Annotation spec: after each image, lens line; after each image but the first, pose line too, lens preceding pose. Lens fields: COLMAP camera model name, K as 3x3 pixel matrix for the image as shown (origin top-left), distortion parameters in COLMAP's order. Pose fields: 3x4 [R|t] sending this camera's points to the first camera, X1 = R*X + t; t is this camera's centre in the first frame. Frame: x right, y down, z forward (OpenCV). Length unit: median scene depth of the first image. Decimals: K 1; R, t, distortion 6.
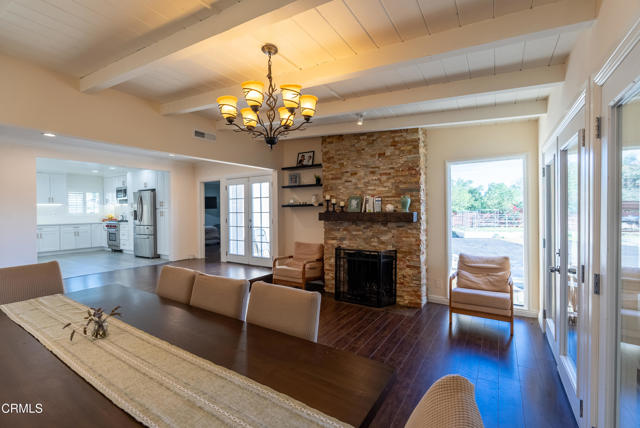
lens RADIAL K [[283.2, 0, 320.0], [0, 283.2, 214.0], [0, 0, 1]] dist [-0.001728, -0.000249]
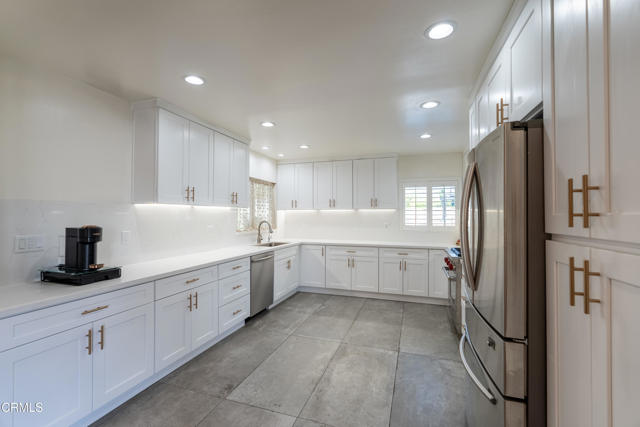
lens RADIAL K [[283.2, 0, 320.0], [0, 283.2, 213.5], [0, 0, 1]] dist [-0.001728, -0.000249]
pose [[0.245975, 0.002050, -0.969274, -0.412626], [-0.005667, 0.999984, 0.000677, -0.026960], [0.969260, 0.005326, 0.245982, 0.754671]]
